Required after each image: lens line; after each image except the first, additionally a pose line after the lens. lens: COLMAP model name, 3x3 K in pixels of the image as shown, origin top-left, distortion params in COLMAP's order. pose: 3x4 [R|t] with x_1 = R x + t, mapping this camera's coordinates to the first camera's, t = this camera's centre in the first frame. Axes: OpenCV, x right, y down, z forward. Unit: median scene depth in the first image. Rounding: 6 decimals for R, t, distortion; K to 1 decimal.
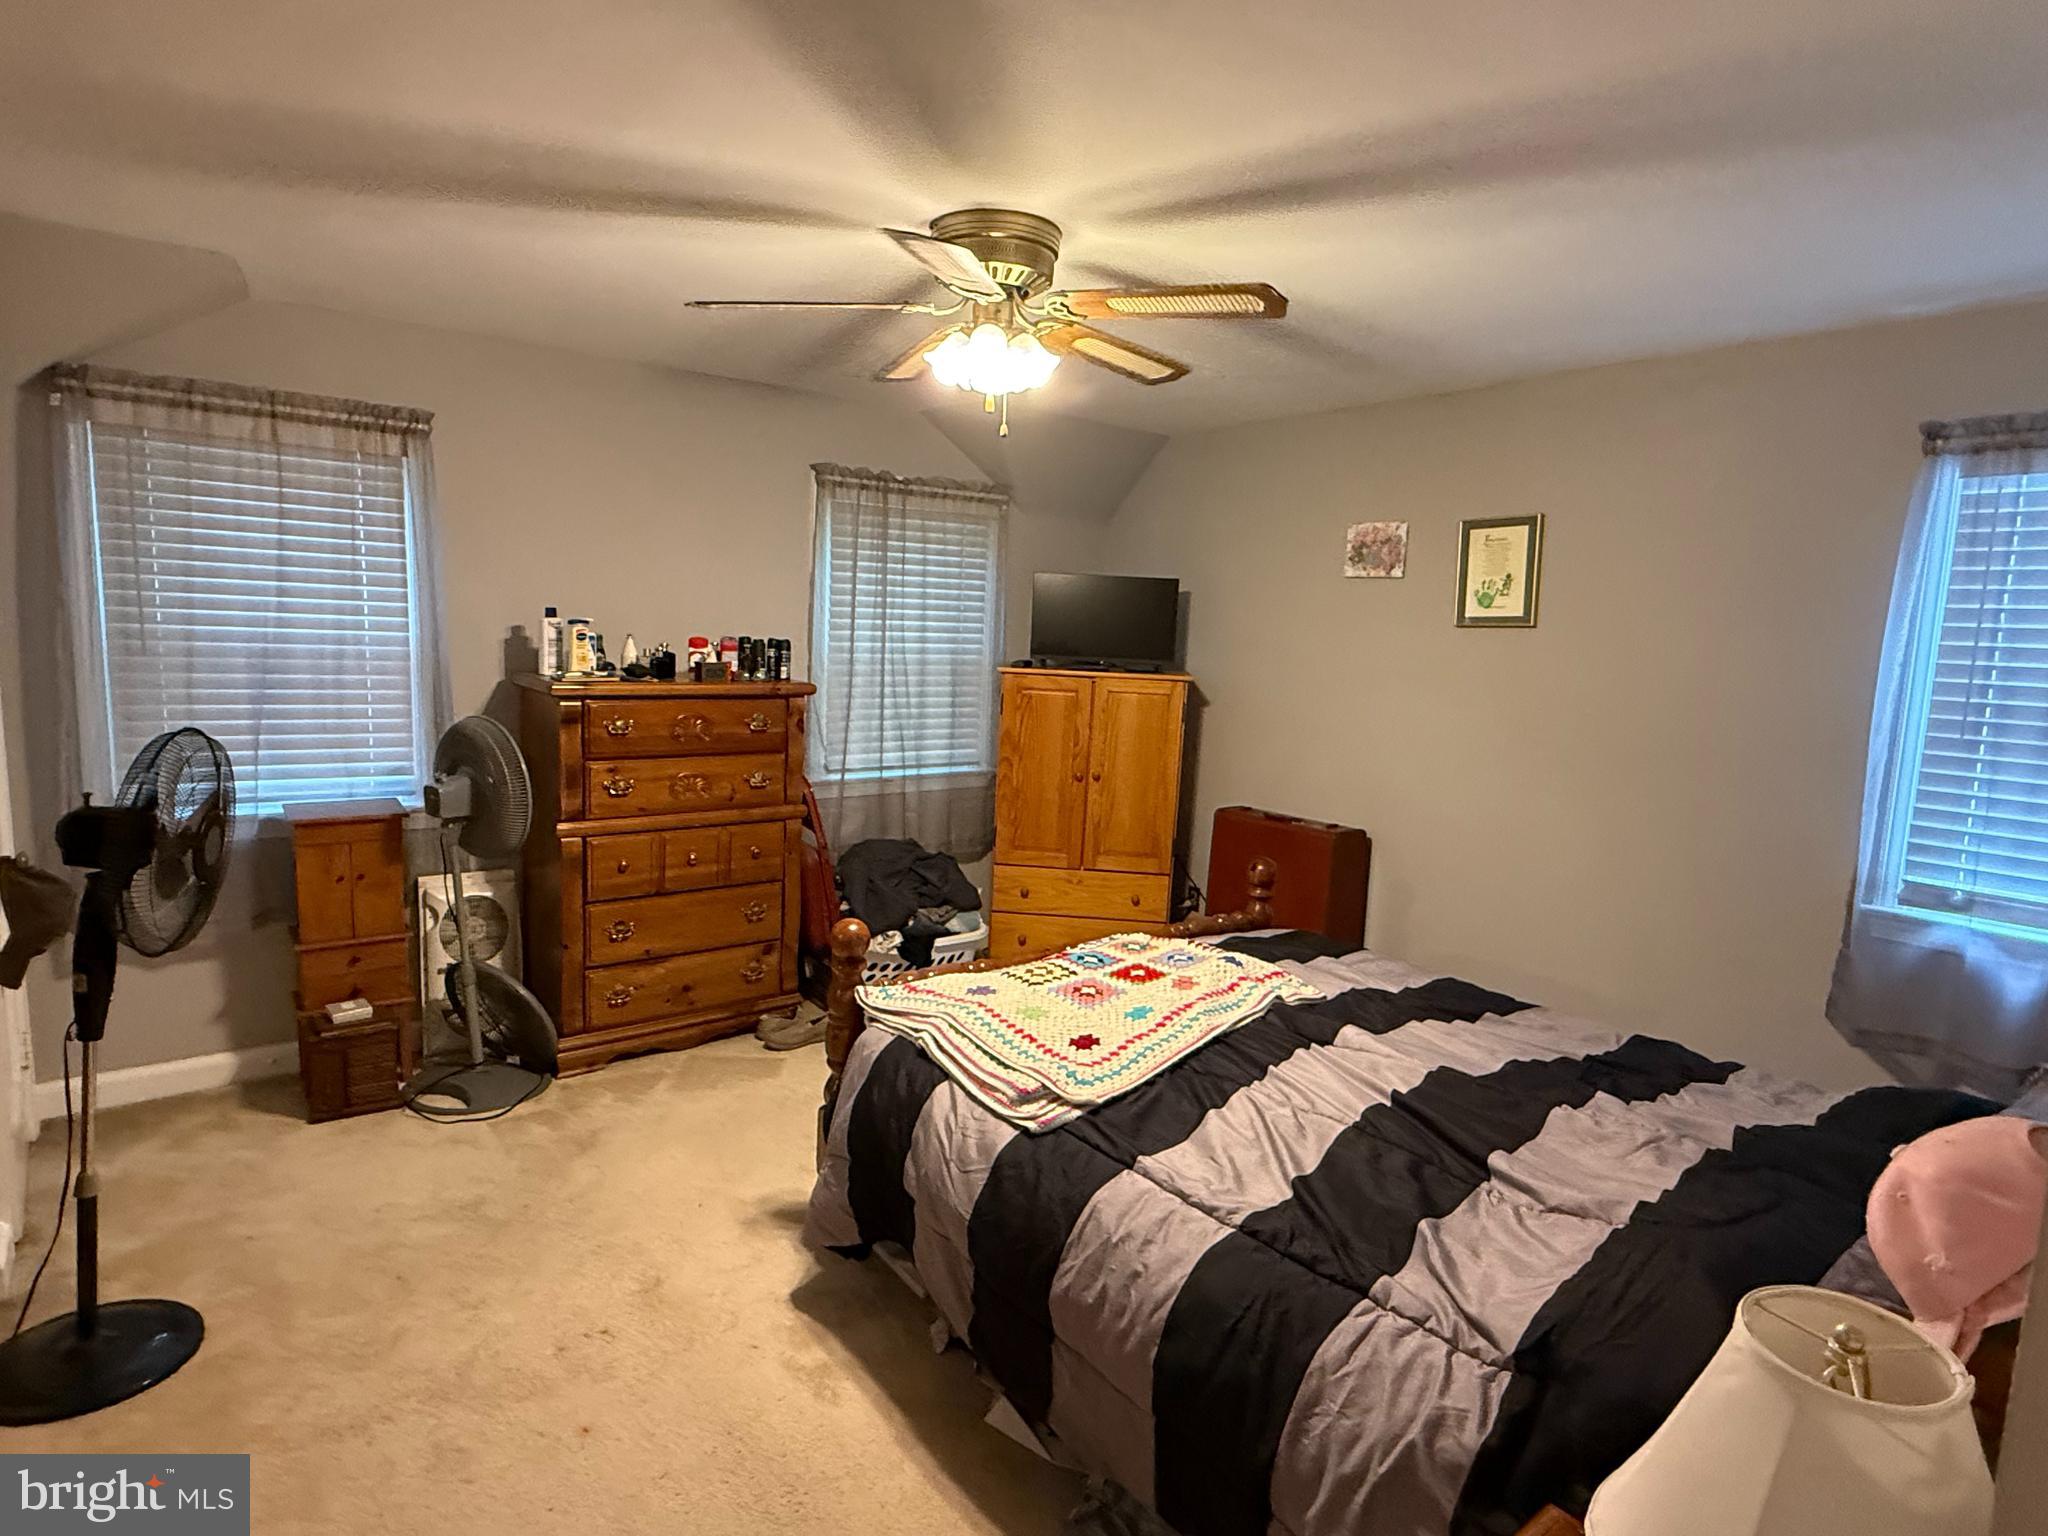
lens RADIAL K [[1112.8, 0, 1014.8], [0, 1112.8, 769.0], [0, 0, 1]] dist [-0.005860, -0.000635]
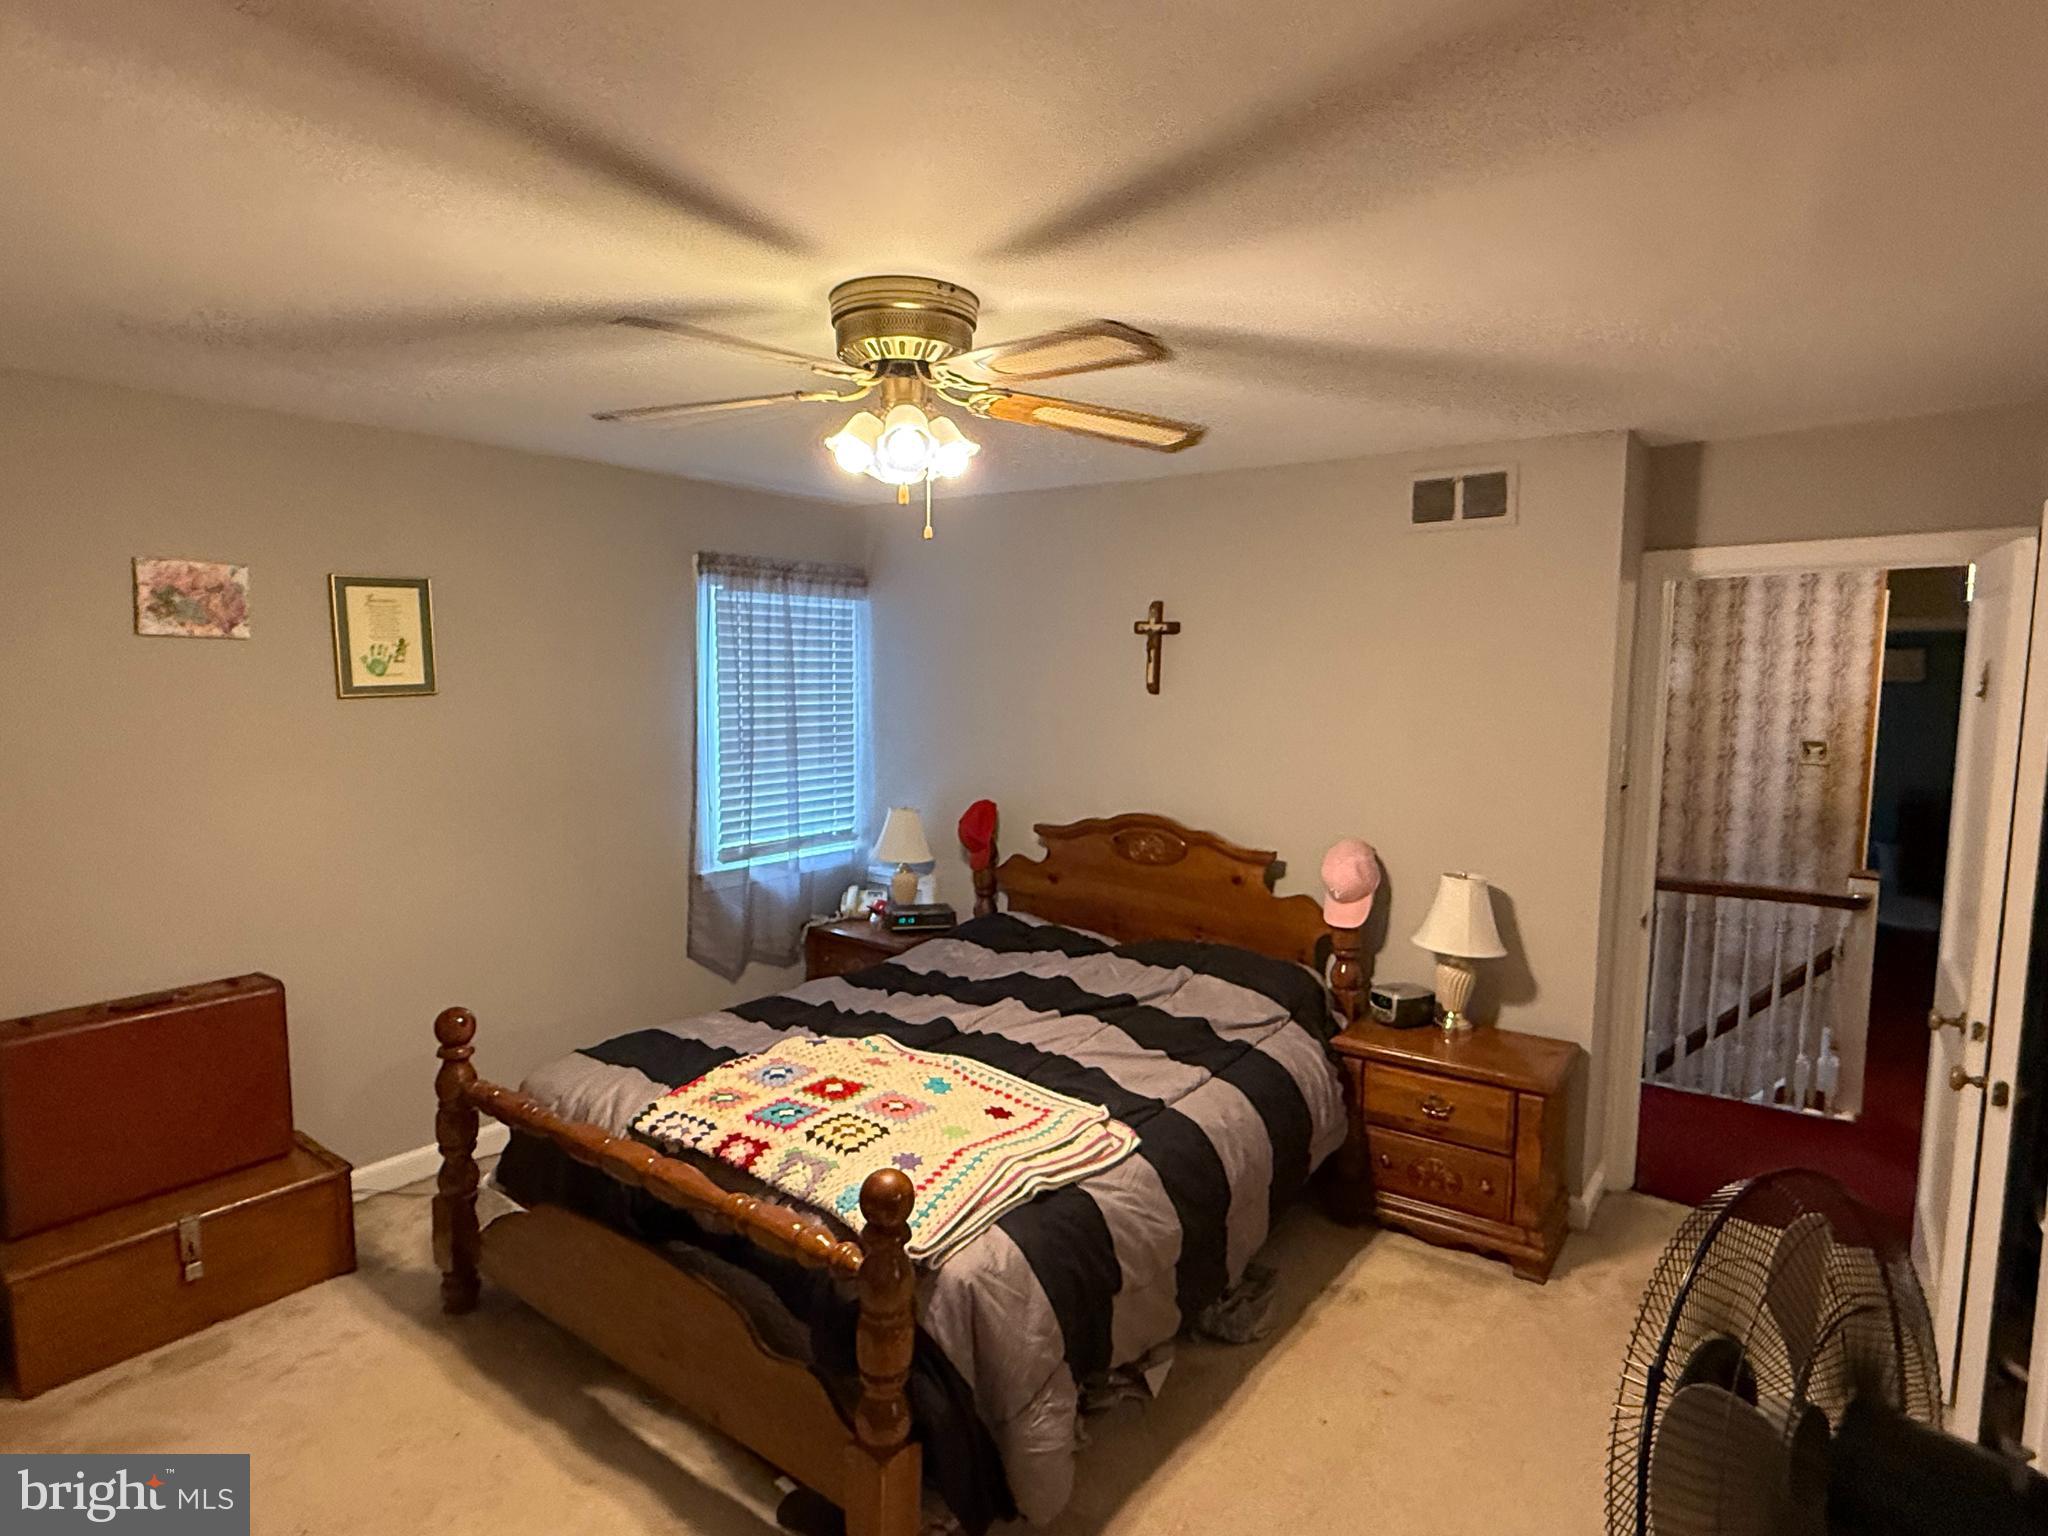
lens RADIAL K [[1112.8, 0, 1015.8], [0, 1112.8, 773.8], [0, 0, 1]] dist [-0.005860, -0.000635]
pose [[-0.275491, -0.129884, 0.952489, -0.598814], [0.108463, 0.980304, 0.165048, -0.165074], [-0.955165, 0.148779, -0.255977, 0.777311]]
